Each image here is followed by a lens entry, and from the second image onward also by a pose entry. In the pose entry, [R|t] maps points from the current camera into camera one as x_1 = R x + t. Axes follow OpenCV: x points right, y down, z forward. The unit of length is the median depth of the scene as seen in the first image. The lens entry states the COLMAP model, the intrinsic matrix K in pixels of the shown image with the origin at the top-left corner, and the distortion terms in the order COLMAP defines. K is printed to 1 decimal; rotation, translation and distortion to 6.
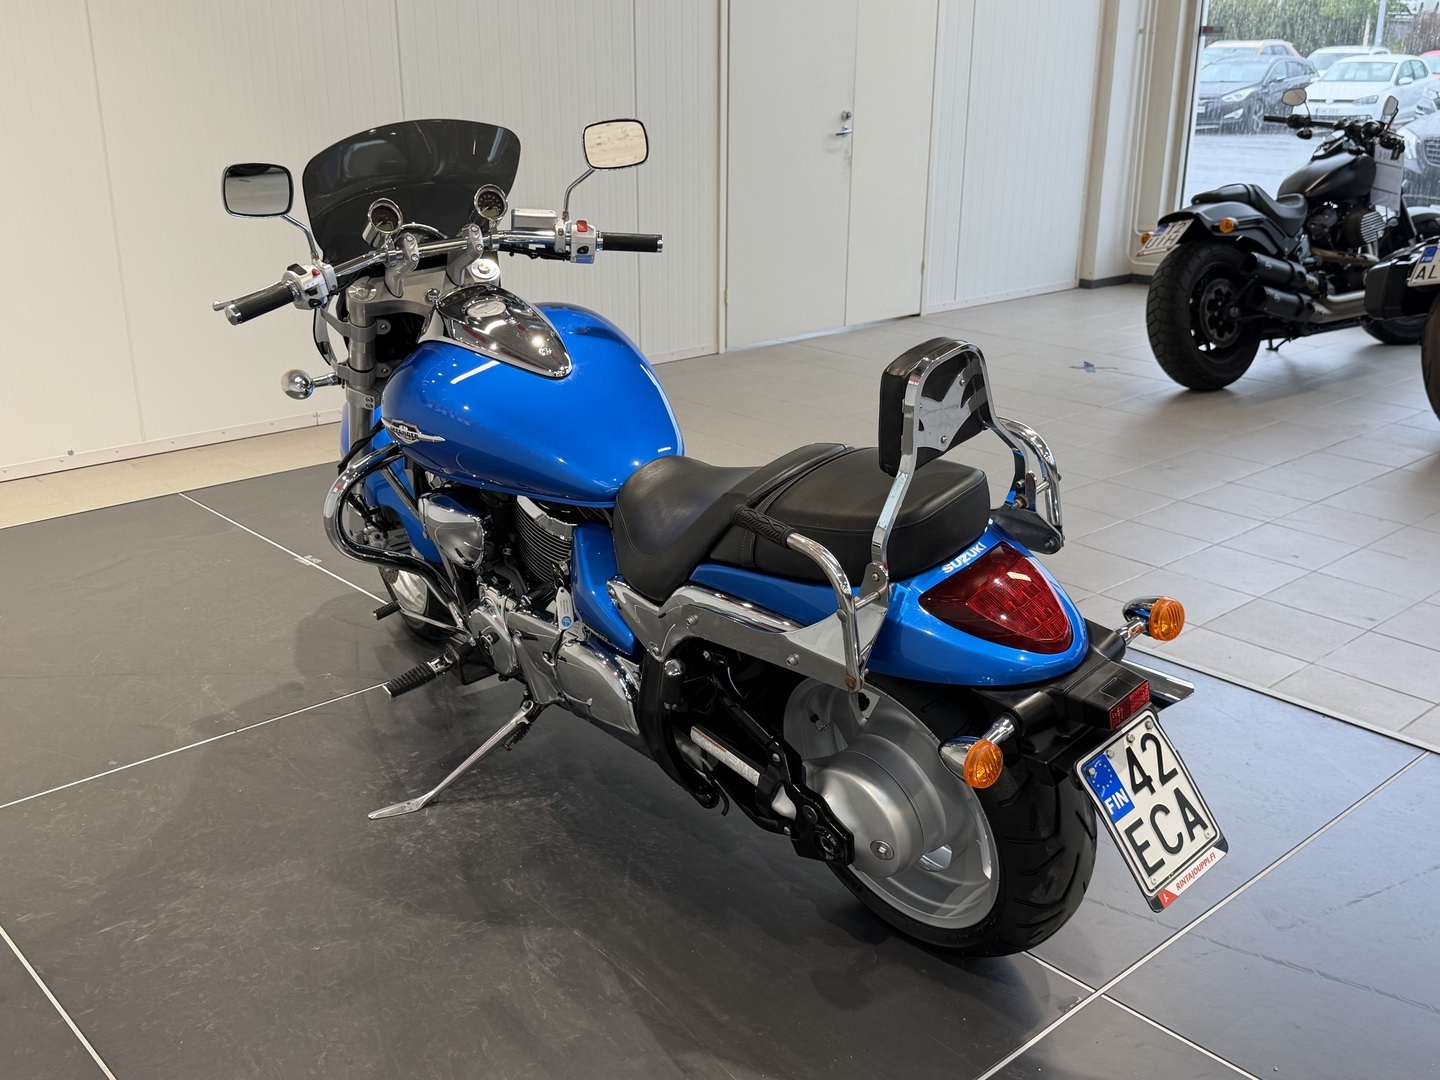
lens RADIAL K [[1433.2, 0, 715.9], [0, 1433.2, 522.8], [0, 0, 1]] dist [0.059422, -0.003645]
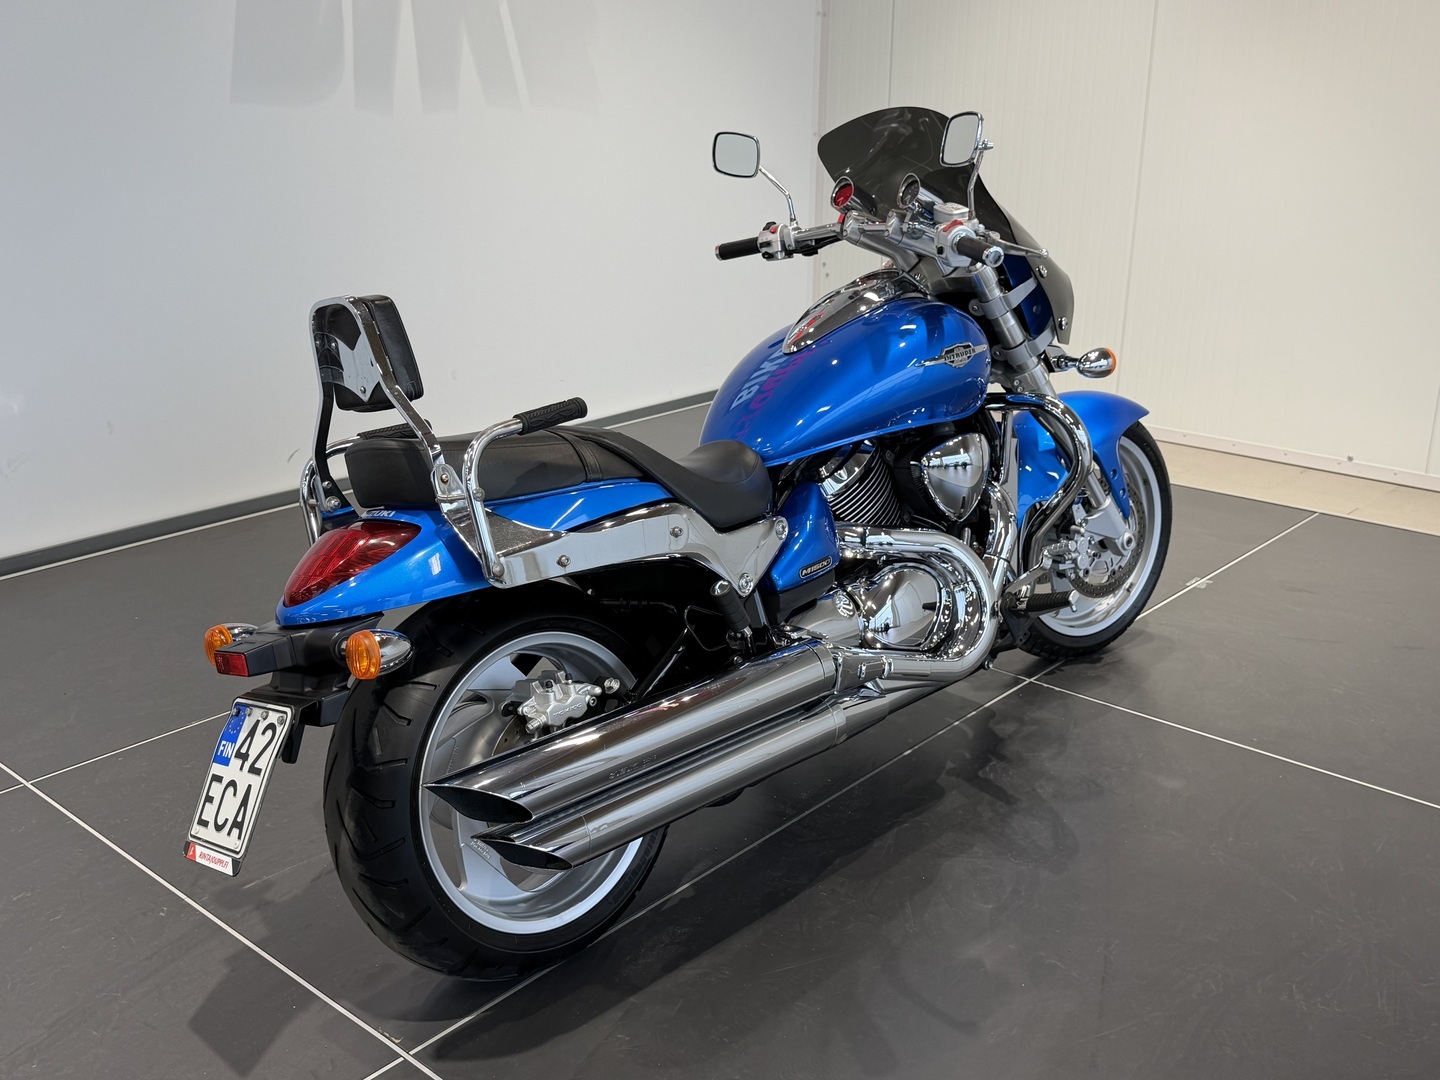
lens RADIAL K [[1433.2, 0, 715.9], [0, 1433.2, 522.8], [0, 0, 1]] dist [0.059422, -0.003645]
pose [[0.096014, 0.300574, -0.948913, 0.966898], [-0.317296, 0.912828, 0.257039, -0.257305], [0.943454, 0.276407, 0.183015, 0.853260]]
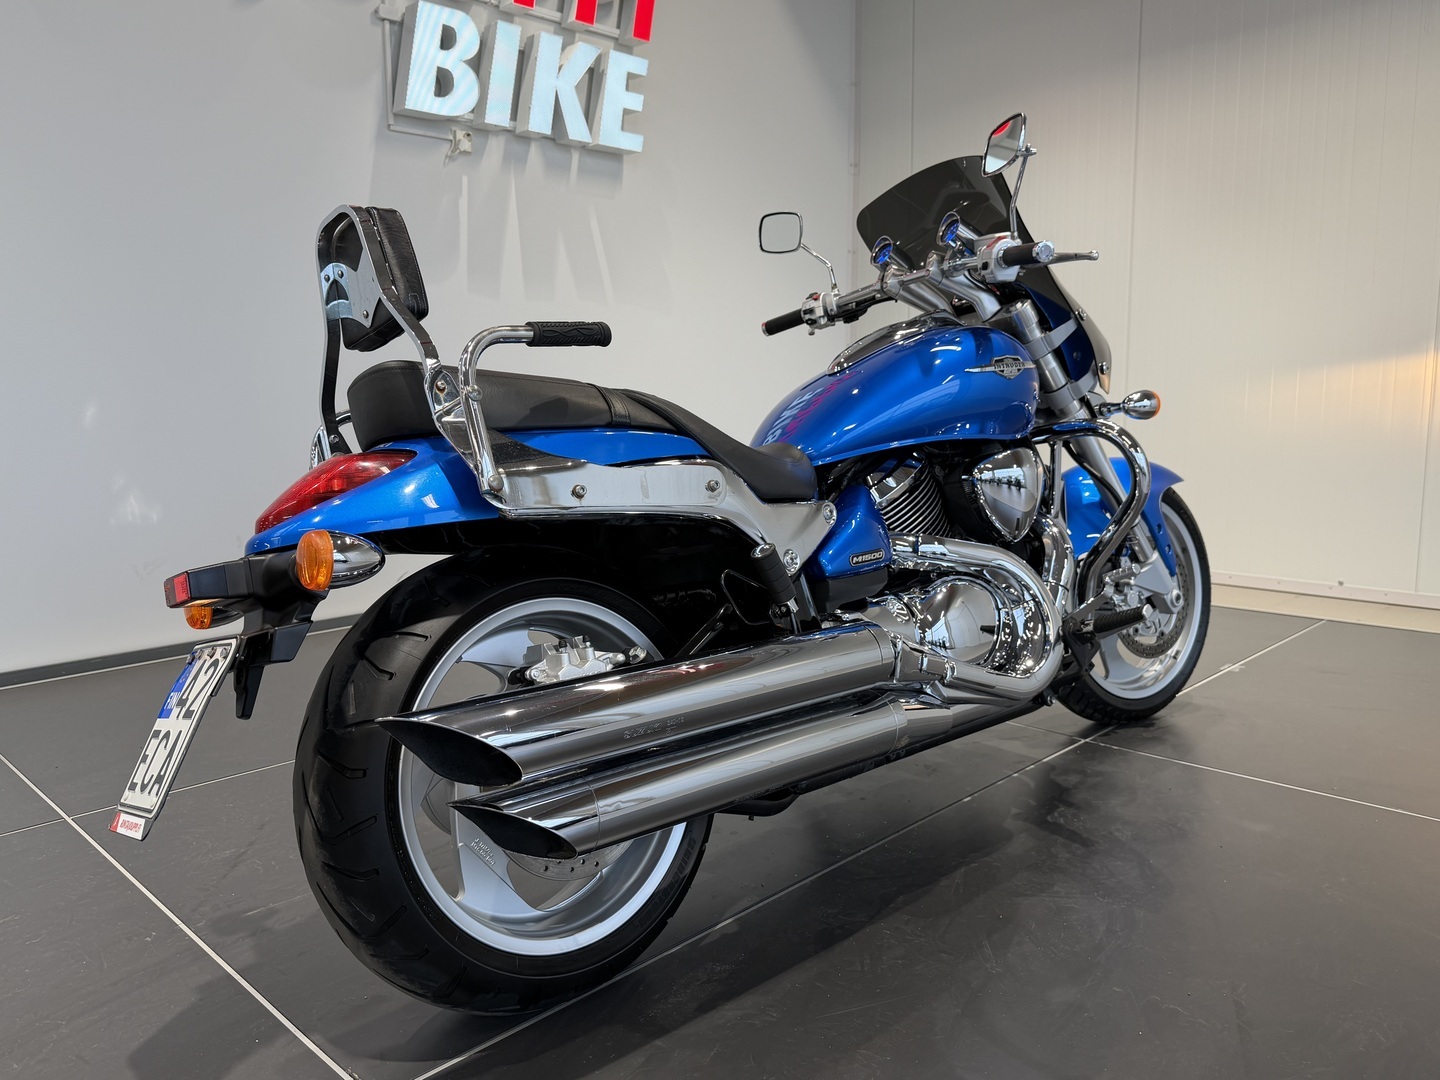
lens RADIAL K [[1073.9, 0, 709.4], [0, 1073.9, 531.1], [0, 0, 1]] dist [0.055932, -0.110946]
pose [[0.036747, 0.120287, -0.992059, 0.717758], [-0.301682, 0.947748, 0.103740, -0.053411], [0.952700, 0.295474, 0.071115, 0.958075]]
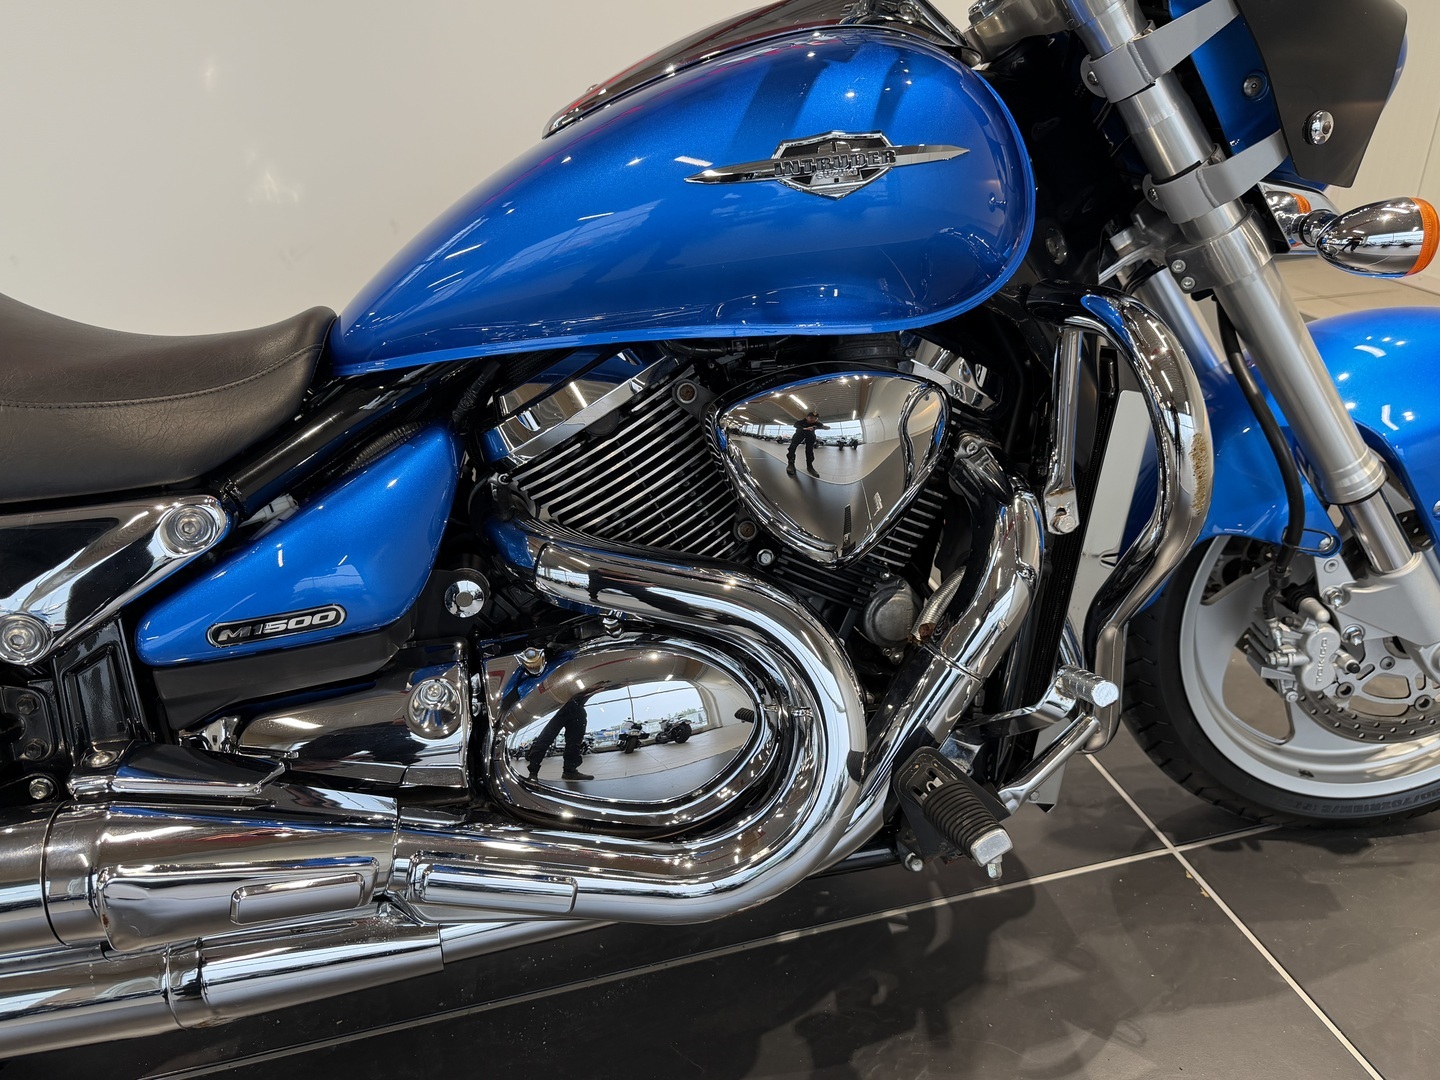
lens RADIAL K [[1073.9, 0, 709.4], [0, 1073.9, 531.1], [0, 0, 1]] dist [0.055932, -0.110946]
pose [[-0.476651, 0.411825, -0.776662, 0.224722], [-0.250308, 0.783332, 0.568979, -0.238550], [0.842704, 0.465609, -0.270293, 1.292904]]
